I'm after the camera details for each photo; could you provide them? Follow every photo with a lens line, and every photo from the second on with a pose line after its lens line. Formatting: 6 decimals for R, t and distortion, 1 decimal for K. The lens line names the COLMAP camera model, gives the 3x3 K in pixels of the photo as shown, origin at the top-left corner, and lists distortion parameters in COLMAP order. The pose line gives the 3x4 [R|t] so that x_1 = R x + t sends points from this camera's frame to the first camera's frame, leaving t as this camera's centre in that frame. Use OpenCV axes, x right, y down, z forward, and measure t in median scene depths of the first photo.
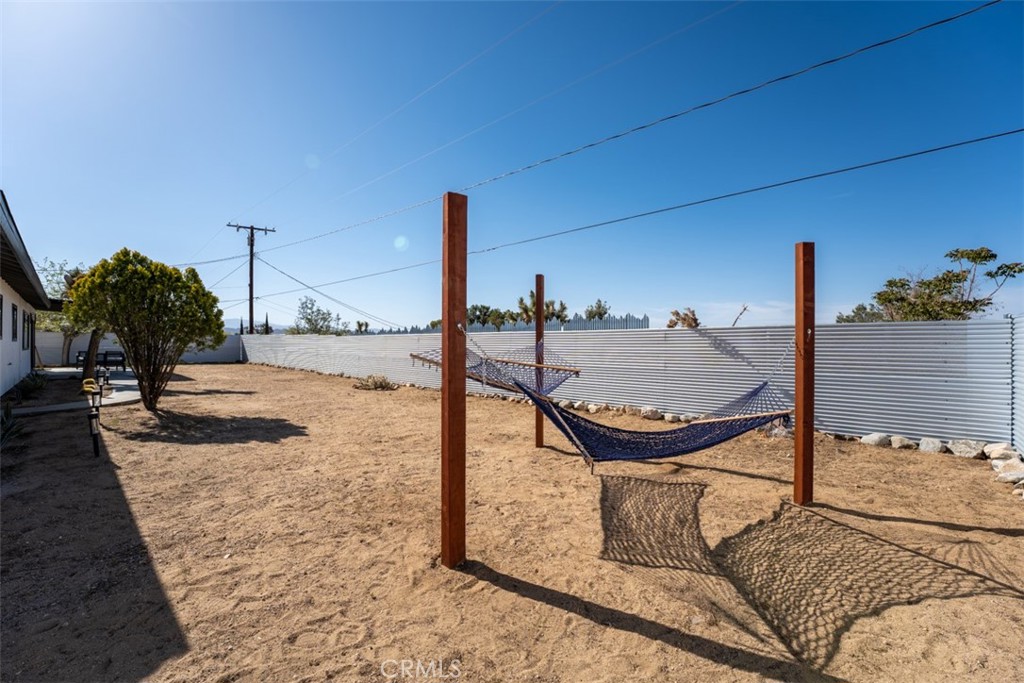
lens RADIAL K [[422.3, 0, 511.8], [0, 422.3, 340.3], [0, 0, 1]] dist [-0.001347, -0.000736]
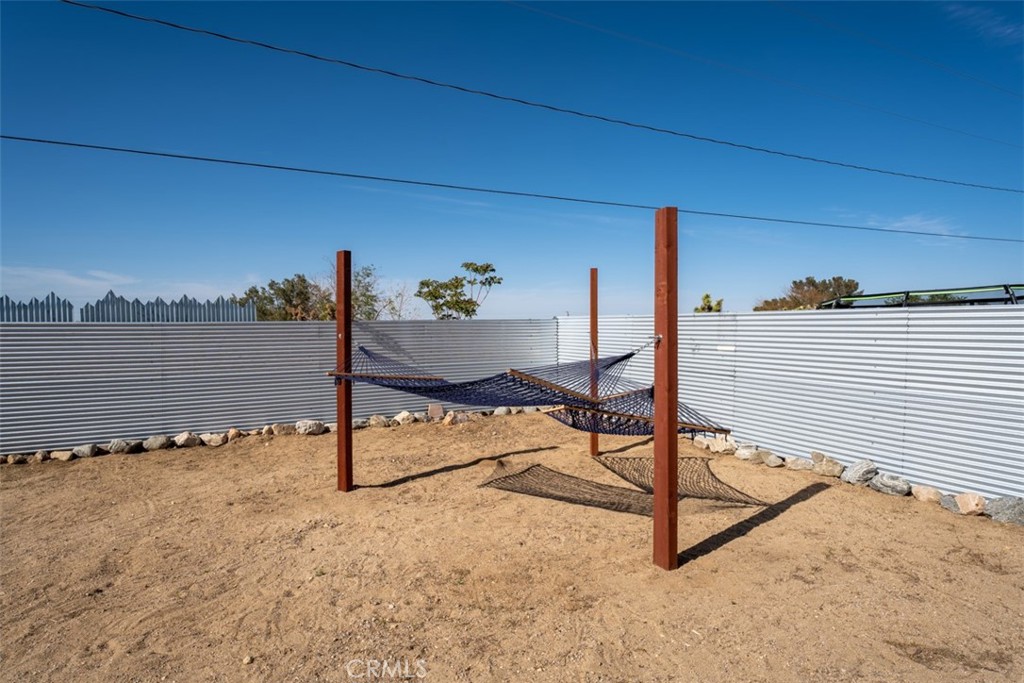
lens RADIAL K [[531.8, 0, 515.0], [0, 531.8, 340.5], [0, 0, 1]] dist [-0.012293, -0.000580]
pose [[0.339031, -0.031034, 0.940263, -1.104127], [0.000512, 0.999462, 0.032803, -0.054339], [-0.940775, -0.010640, 0.338864, 0.684149]]
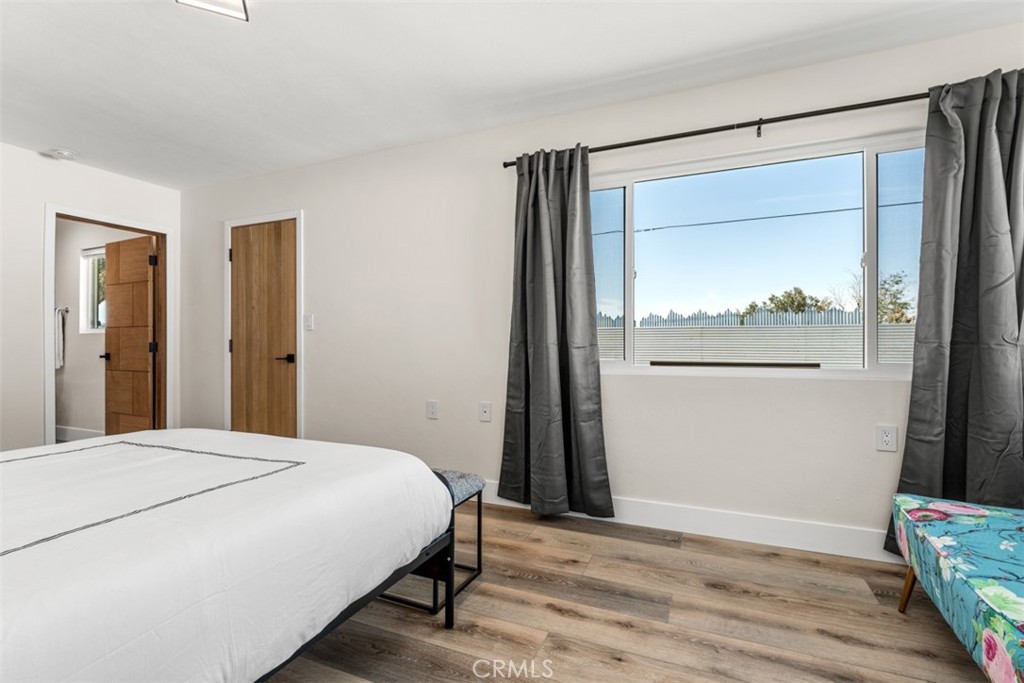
lens RADIAL K [[482.5, 0, 503.1], [0, 482.5, 340.1], [0, 0, 1]] dist [0.002580, 0.001613]
pose [[0.946260, -0.005567, 0.323358, -2.288508], [0.002735, 0.999954, 0.009212, 0.000484], [-0.323394, -0.007832, 0.946232, 0.561219]]
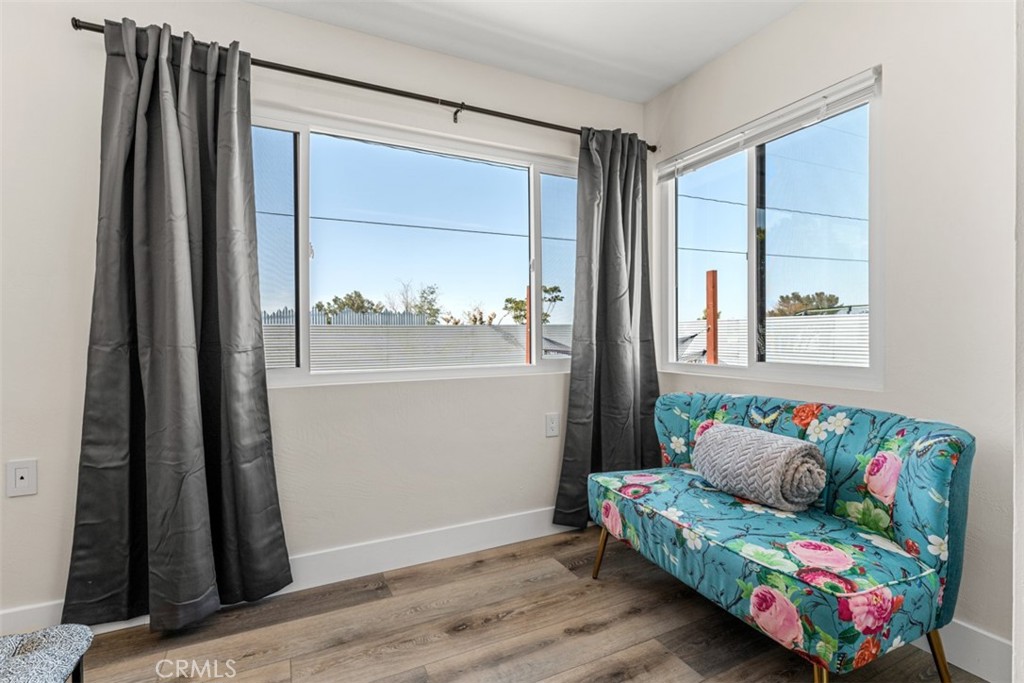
lens RADIAL K [[482.5, 0, 514.2], [0, 482.5, 339.6], [0, 0, 1]] dist [0.002580, 0.001613]
pose [[0.360999, -0.010944, 0.932502, -2.297437], [0.000549, 0.999933, 0.011523, 0.000762], [-0.932566, -0.003647, 0.360981, 0.796393]]
